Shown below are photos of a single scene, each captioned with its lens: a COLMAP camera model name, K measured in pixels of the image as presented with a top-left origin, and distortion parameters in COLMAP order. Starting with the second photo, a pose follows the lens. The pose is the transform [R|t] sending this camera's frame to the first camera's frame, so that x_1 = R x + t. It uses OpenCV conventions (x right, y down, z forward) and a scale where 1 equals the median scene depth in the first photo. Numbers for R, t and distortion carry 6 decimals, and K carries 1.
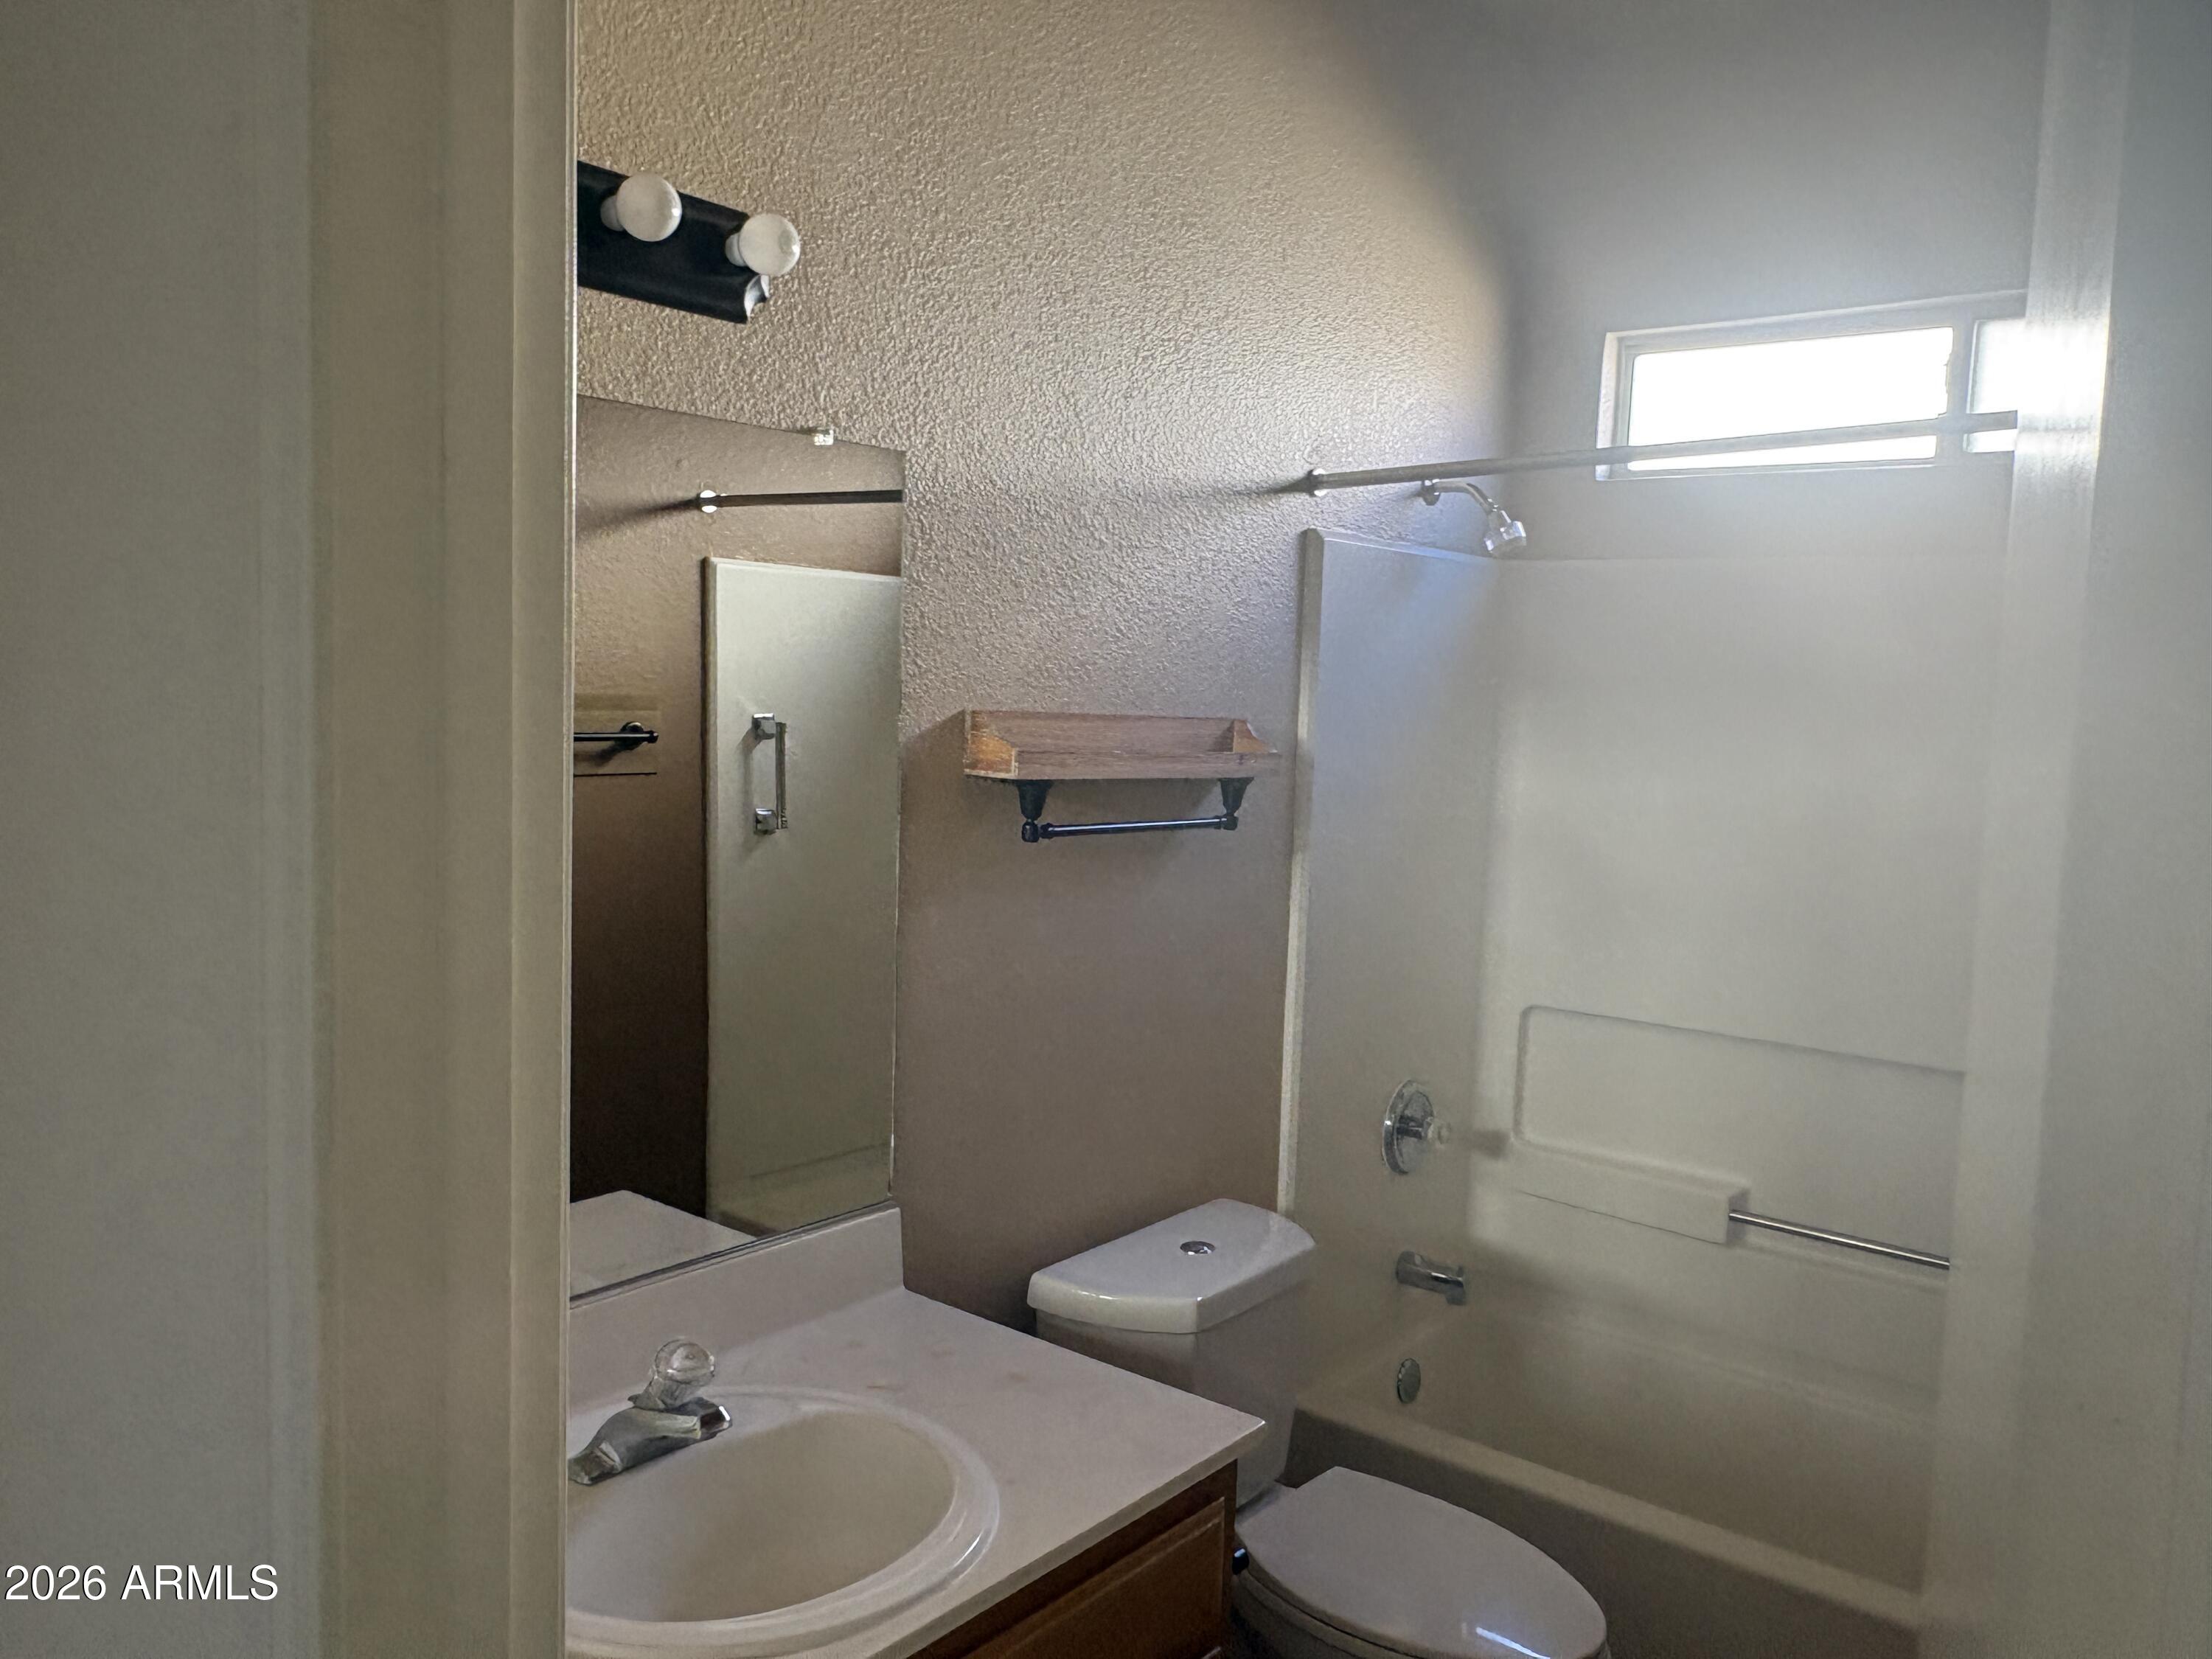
lens RADIAL K [[1662.3, 0, 1111.2], [0, 1662.3, 847.0], [0, 0, 1]] dist [-0.004692, 0.008468]
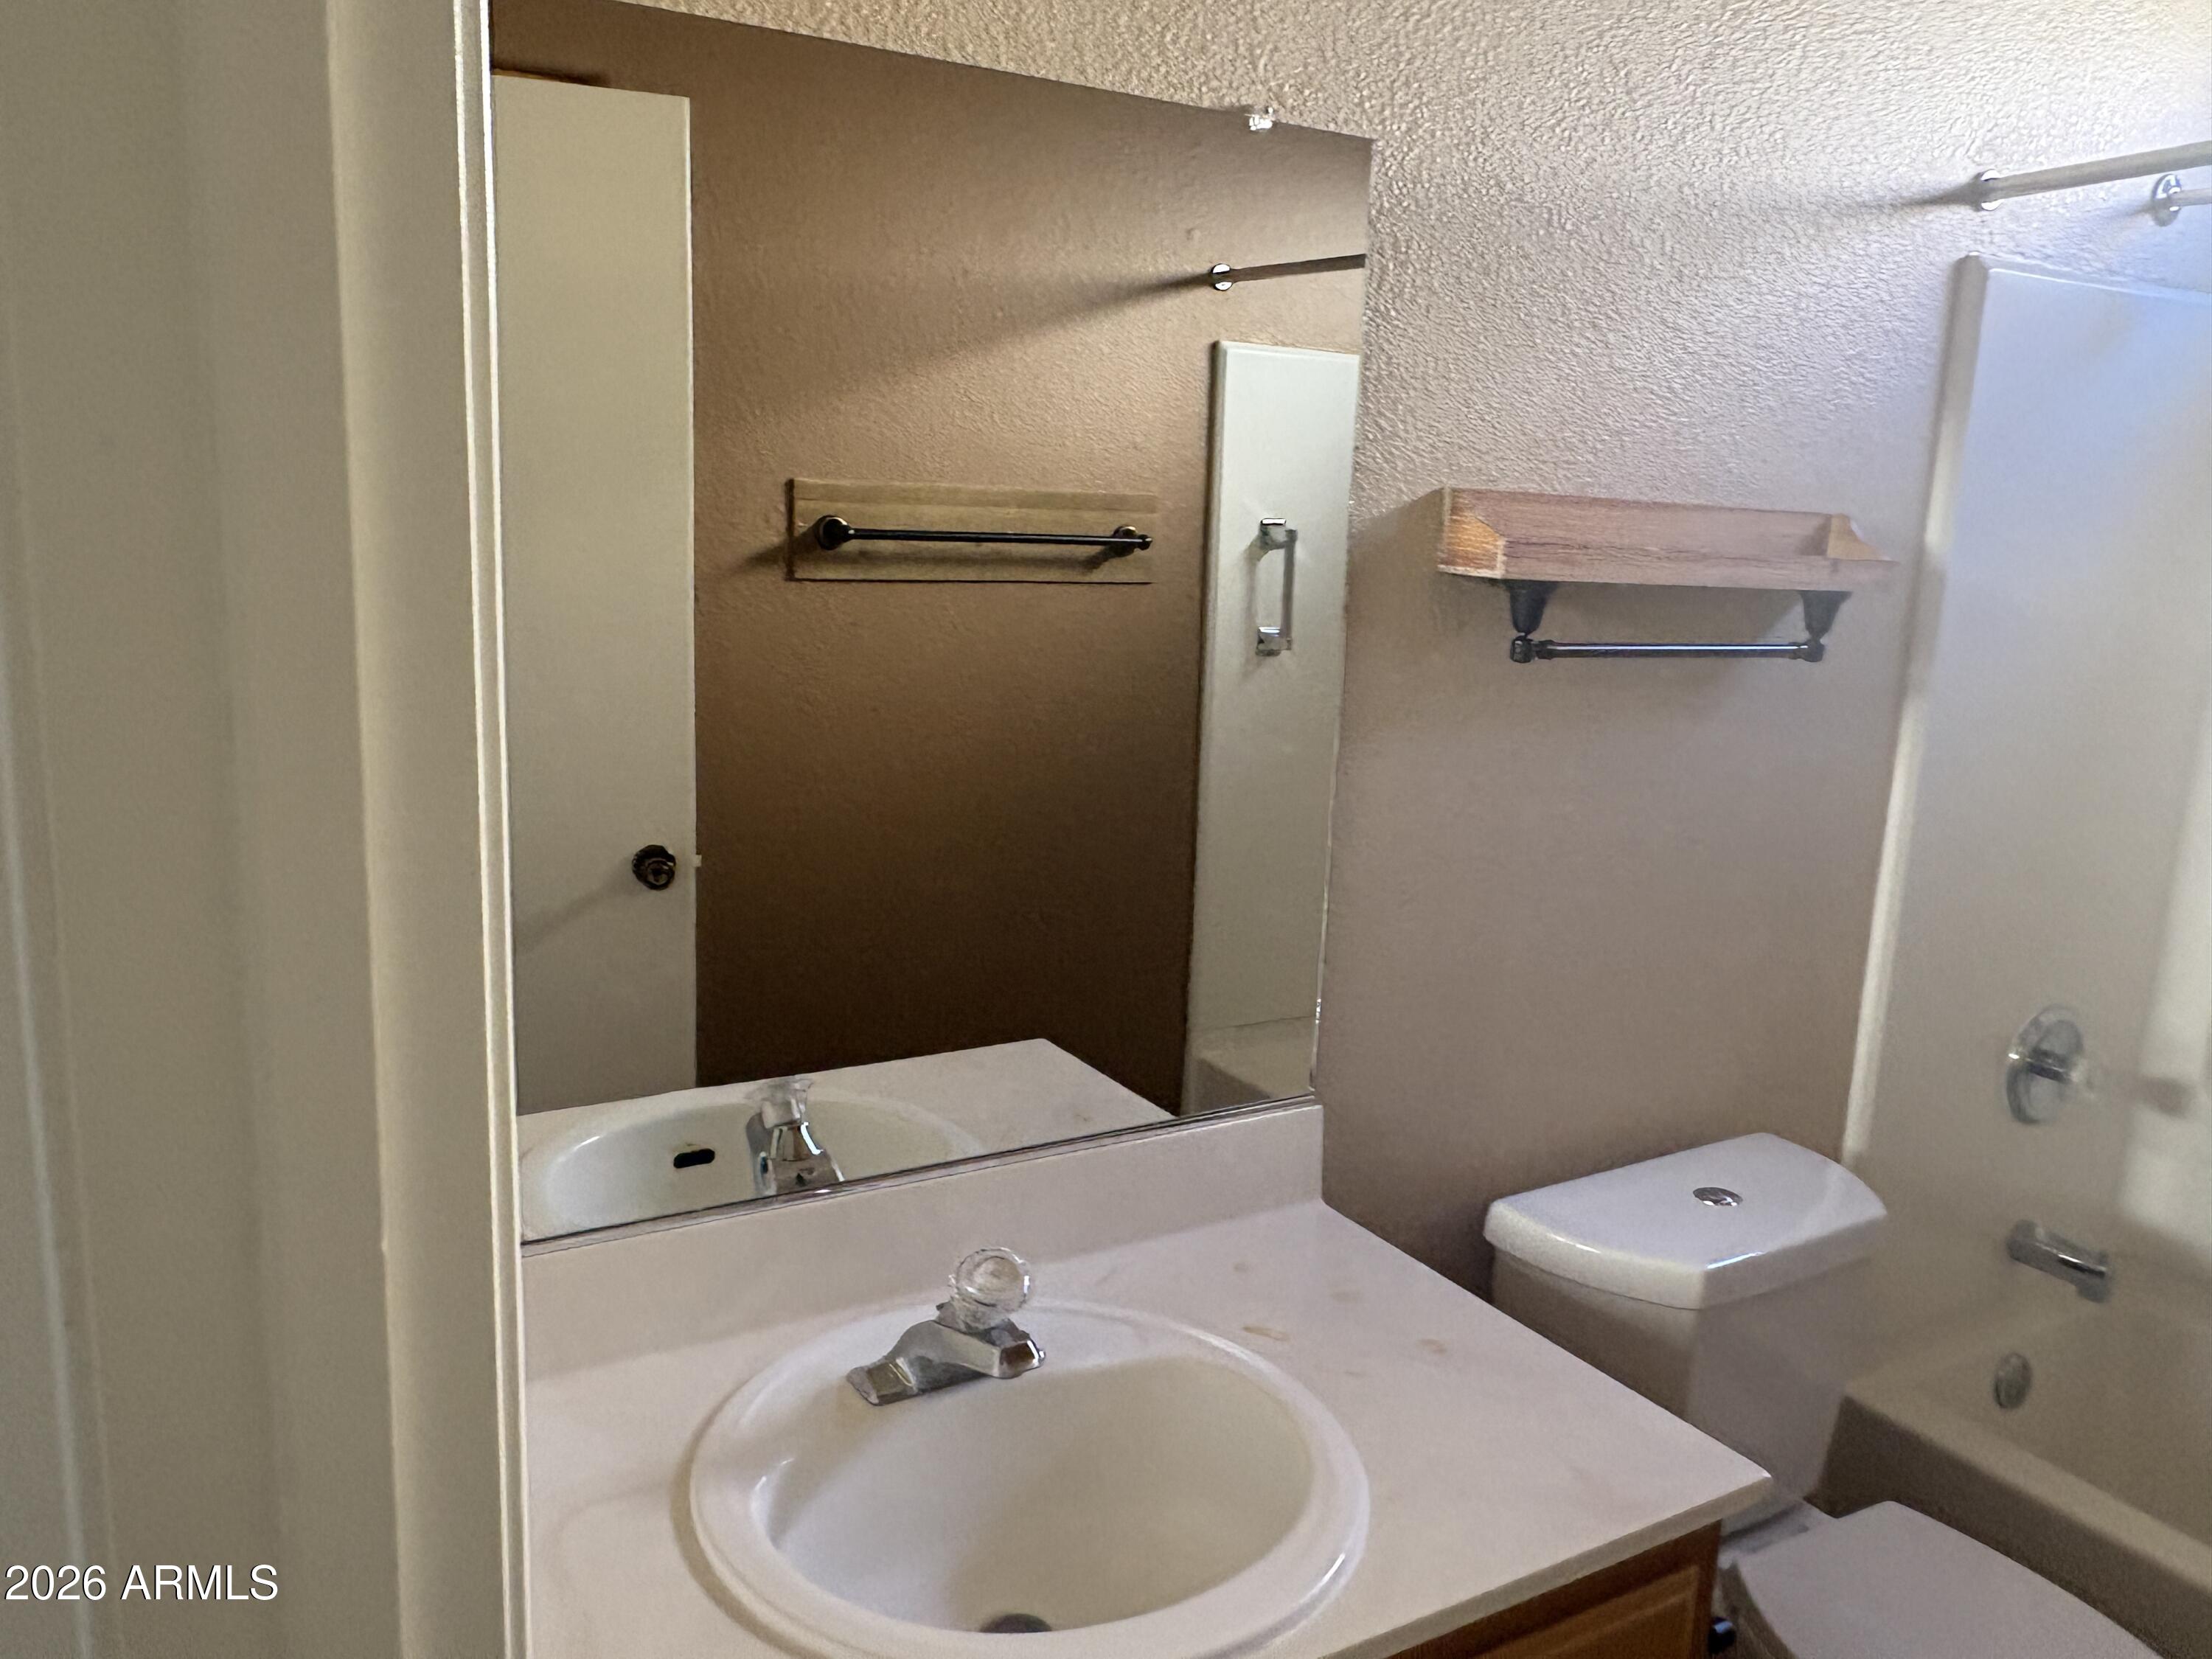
lens RADIAL K [[1641.9, 0, 1100.9], [0, 1641.9, 833.7], [0, 0, 1]] dist [-0.002773, 0.005692]
pose [[0.934217, 0.073170, -0.349120, 0.037141], [-0.041926, 0.994475, 0.096234, 0.009844], [0.354233, -0.075266, 0.932123, 0.189963]]
